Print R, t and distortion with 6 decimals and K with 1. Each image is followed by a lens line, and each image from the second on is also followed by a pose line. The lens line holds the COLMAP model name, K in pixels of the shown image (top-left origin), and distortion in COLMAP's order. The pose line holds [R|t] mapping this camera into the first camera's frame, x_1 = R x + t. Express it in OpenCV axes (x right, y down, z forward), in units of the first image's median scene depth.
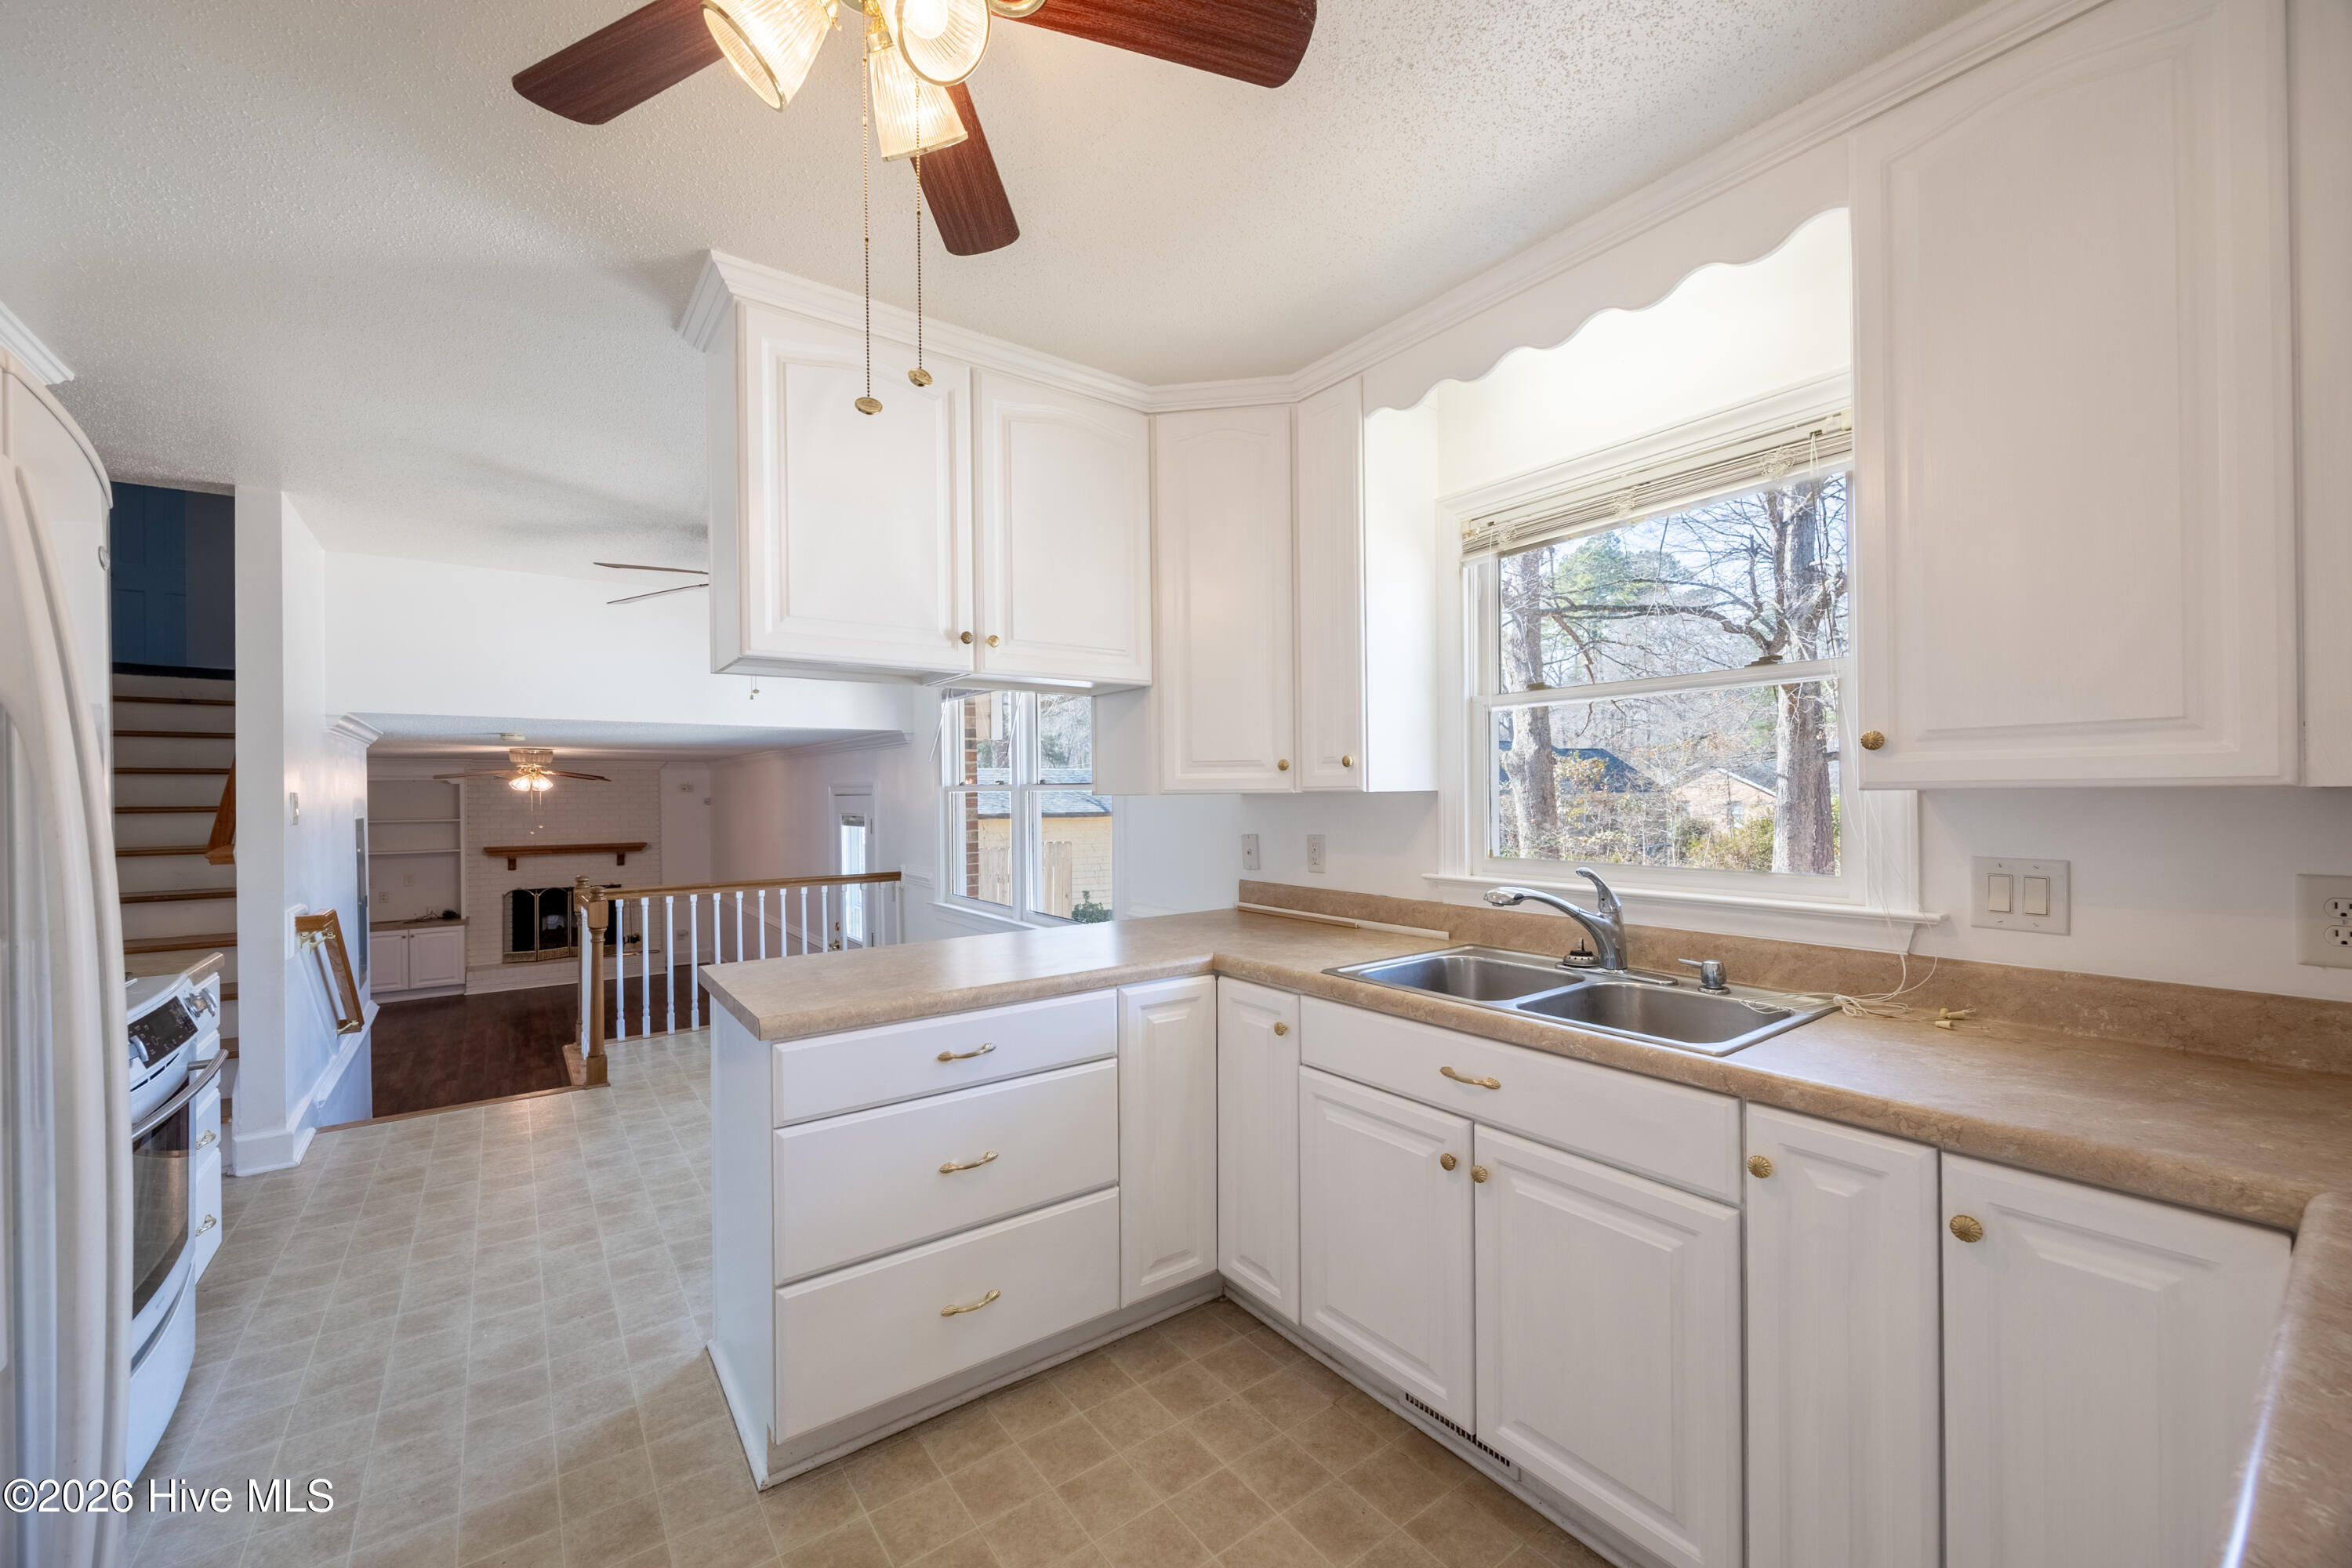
lens RADIAL K [[909.7, 0, 1164.0], [0, 909.7, 797.4], [0, 0, 1]] dist [-0.002560, 0.000955]
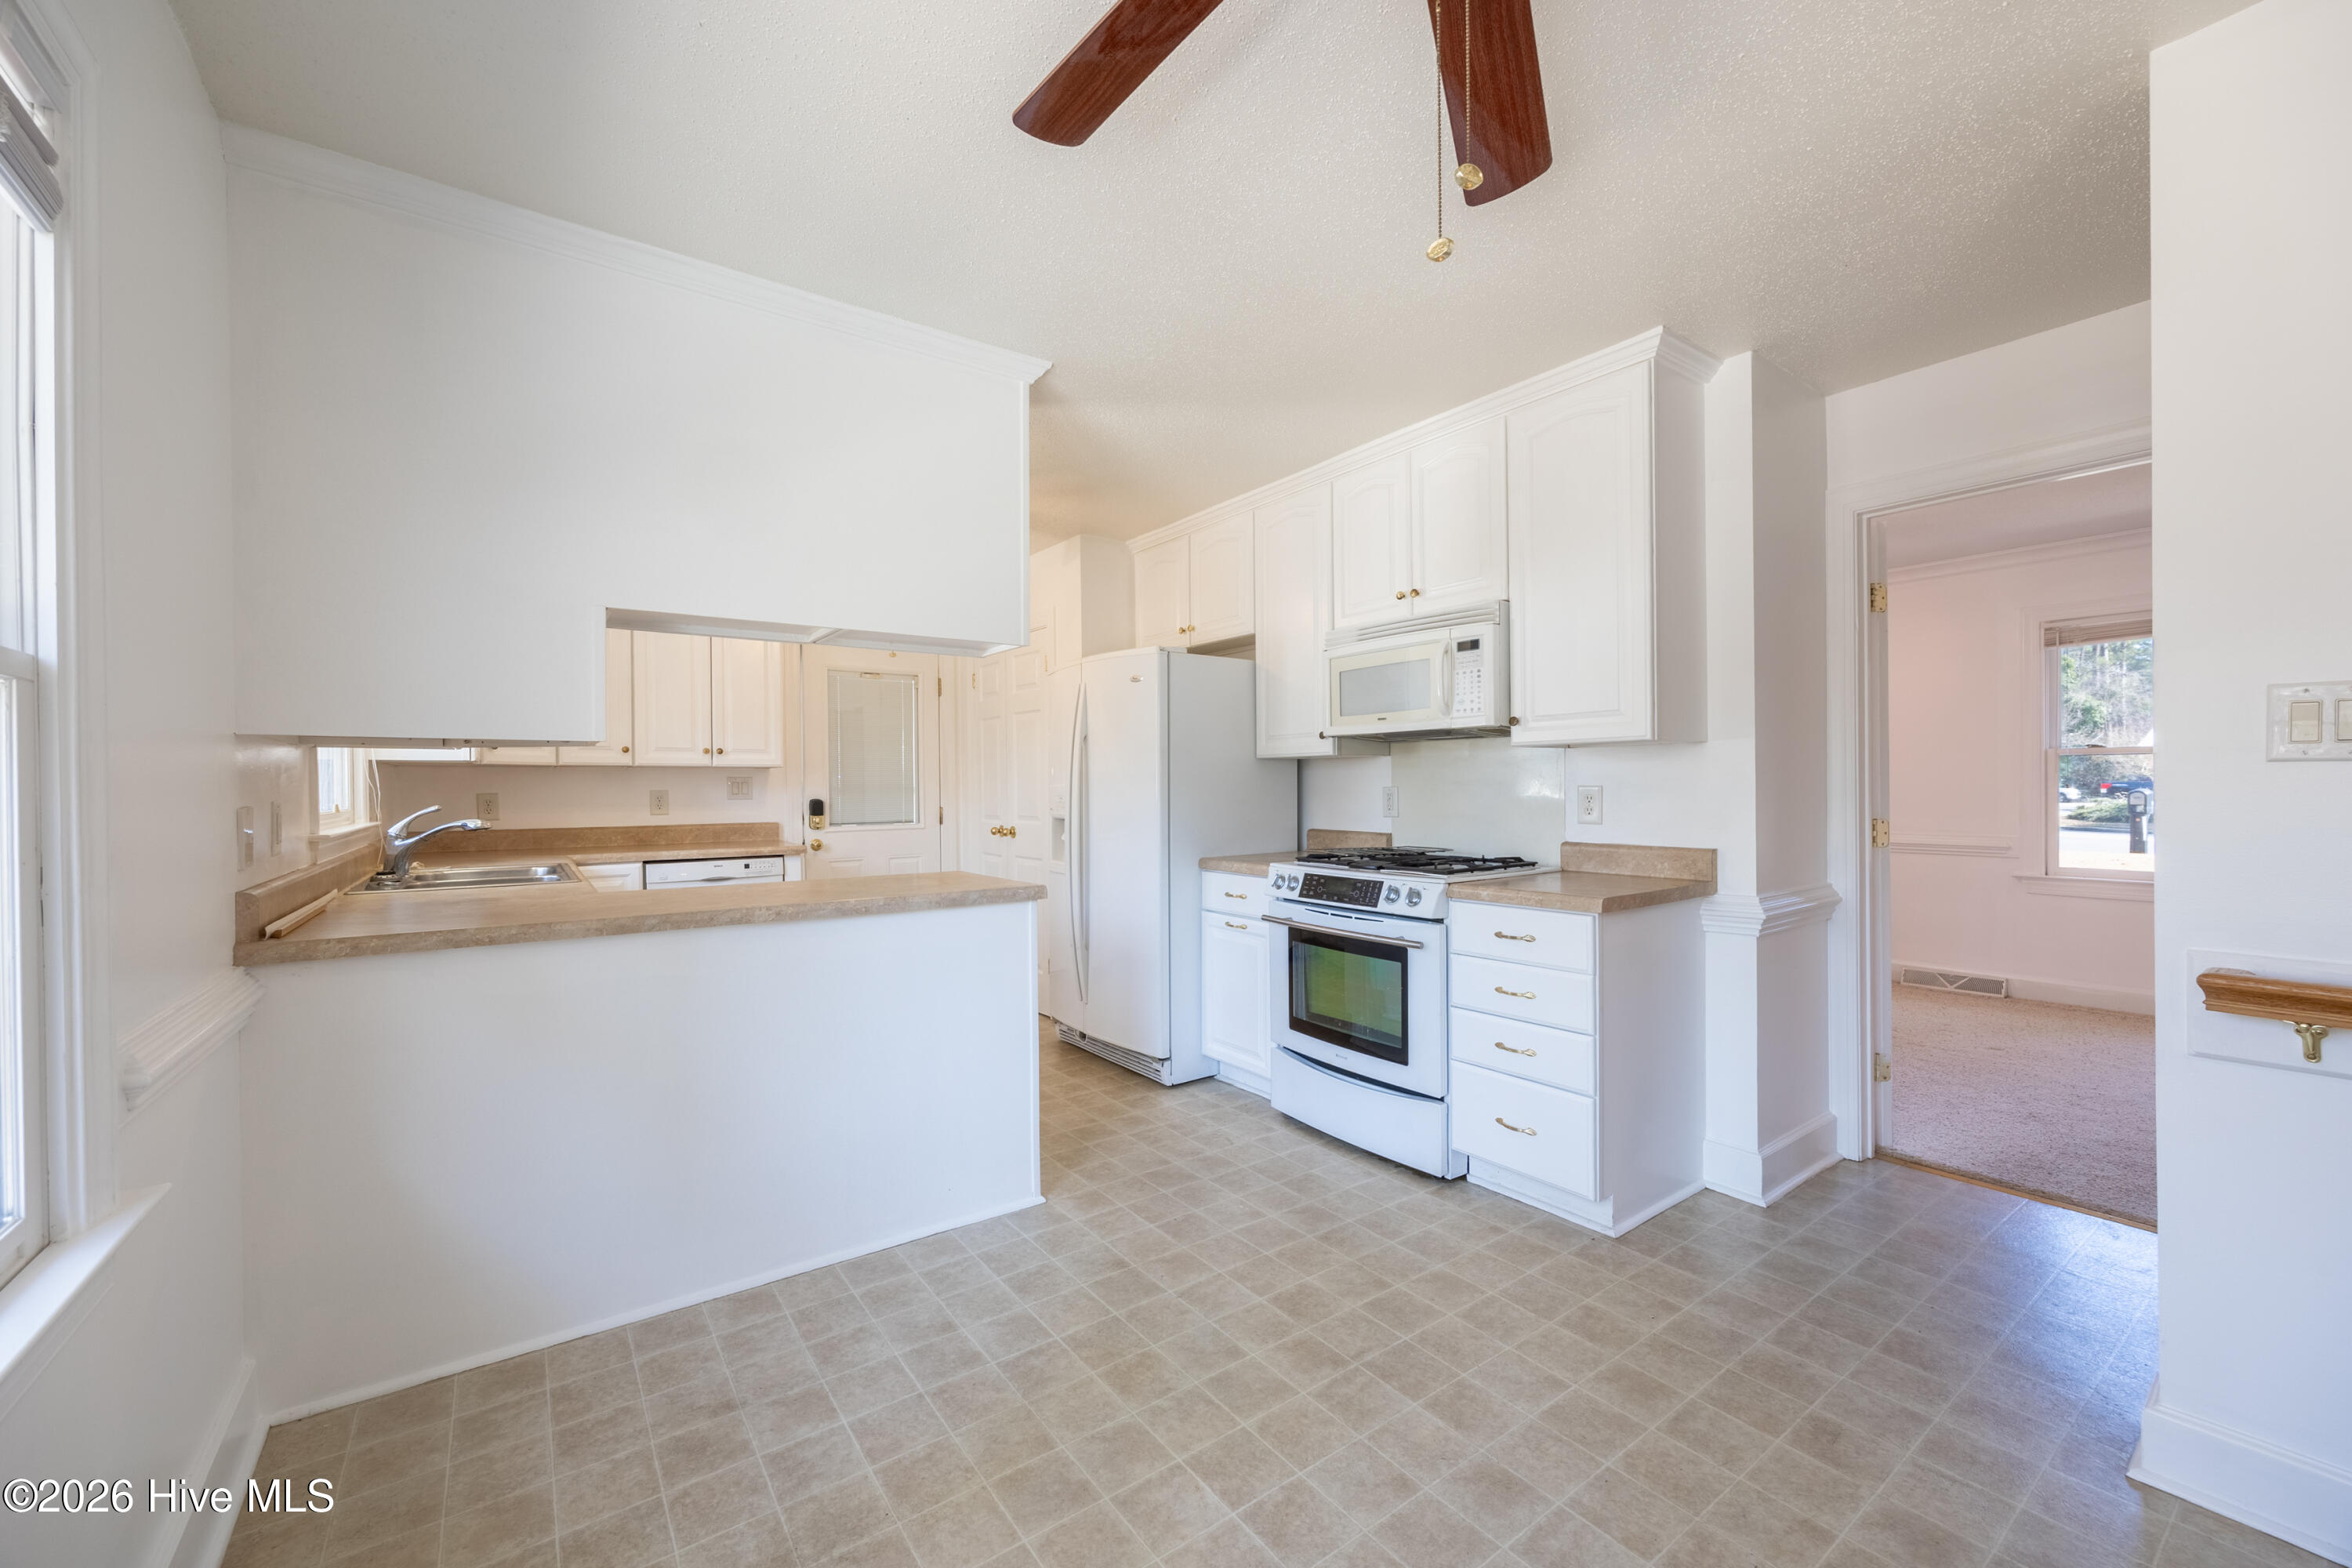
lens RADIAL K [[909.7, 0, 1165.6], [0, 909.7, 780.3], [0, 0, 1]] dist [-0.002560, 0.000955]
pose [[-0.999817, 0.016857, 0.009033, -0.197170], [0.016848, 0.999857, -0.001075, 0.014406], [-0.009050, -0.000923, -0.999959, 0.636288]]
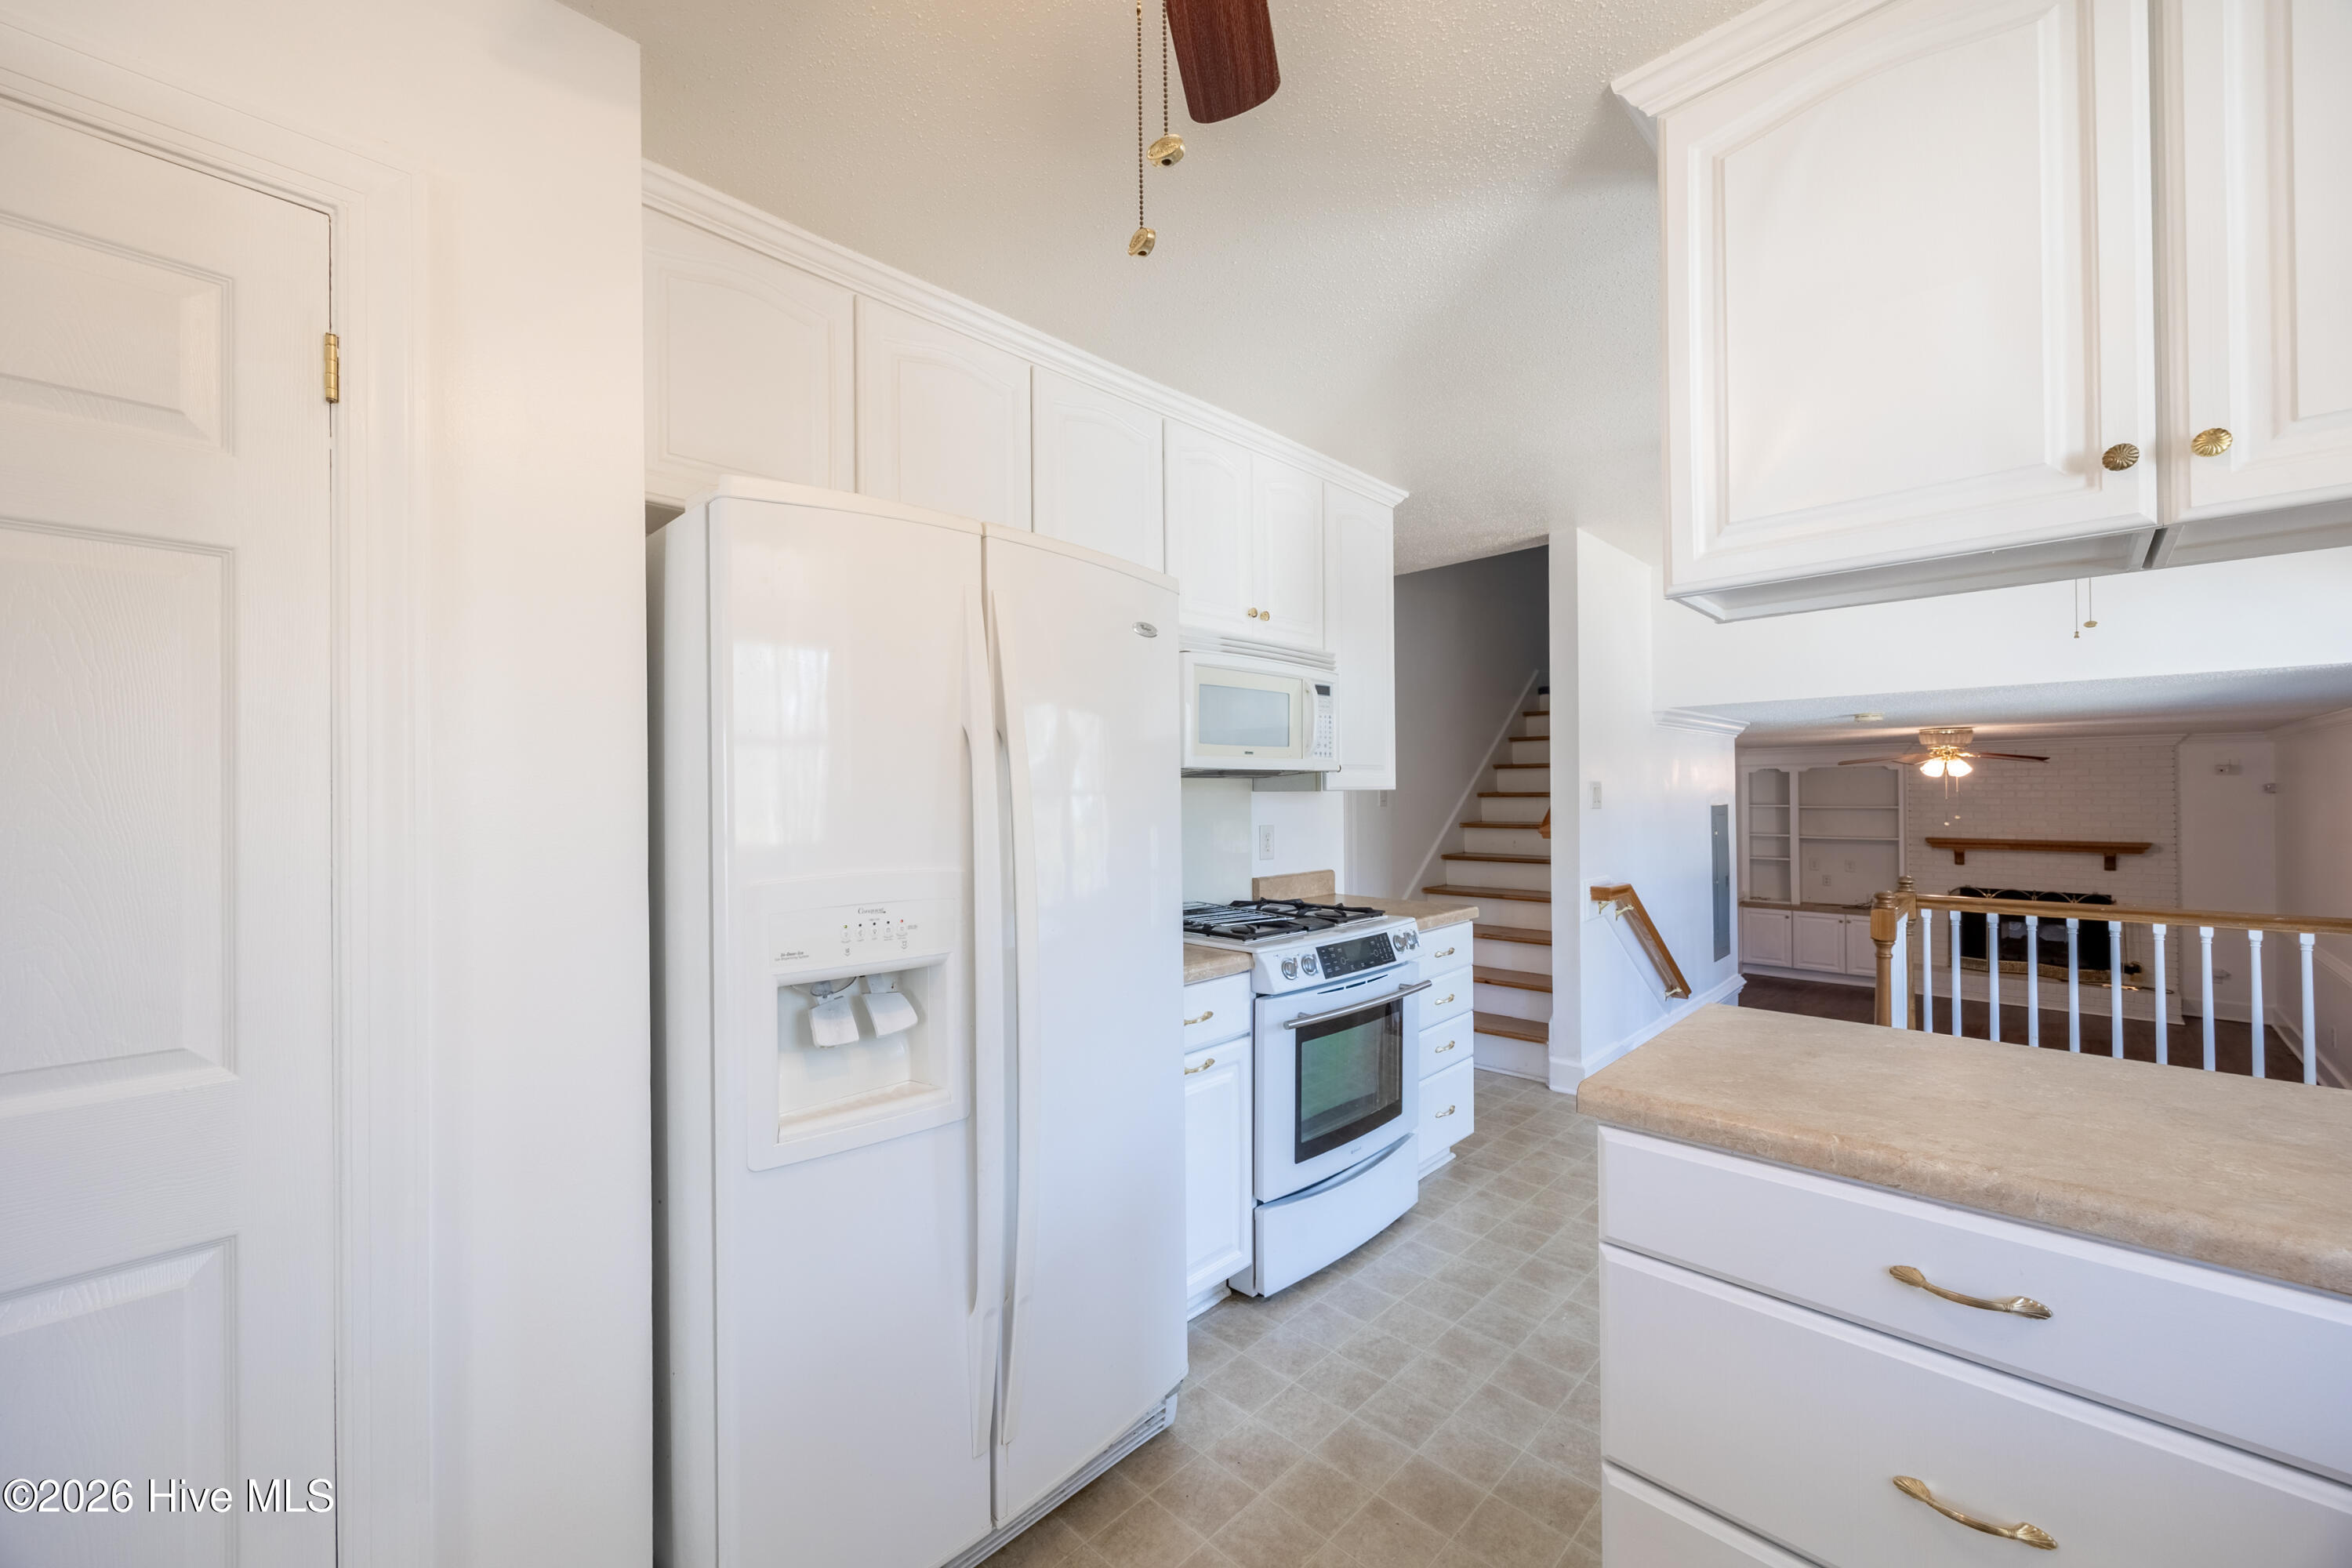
lens RADIAL K [[909.7, 0, 1166.3], [0, 909.7, 782.9], [0, 0, 1]] dist [-0.002560, 0.000955]
pose [[0.156829, -0.001731, -0.987624, 0.053839], [0.002113, 0.999997, -0.001417, -0.000764], [0.987624, -0.001864, 0.156832, 0.119654]]
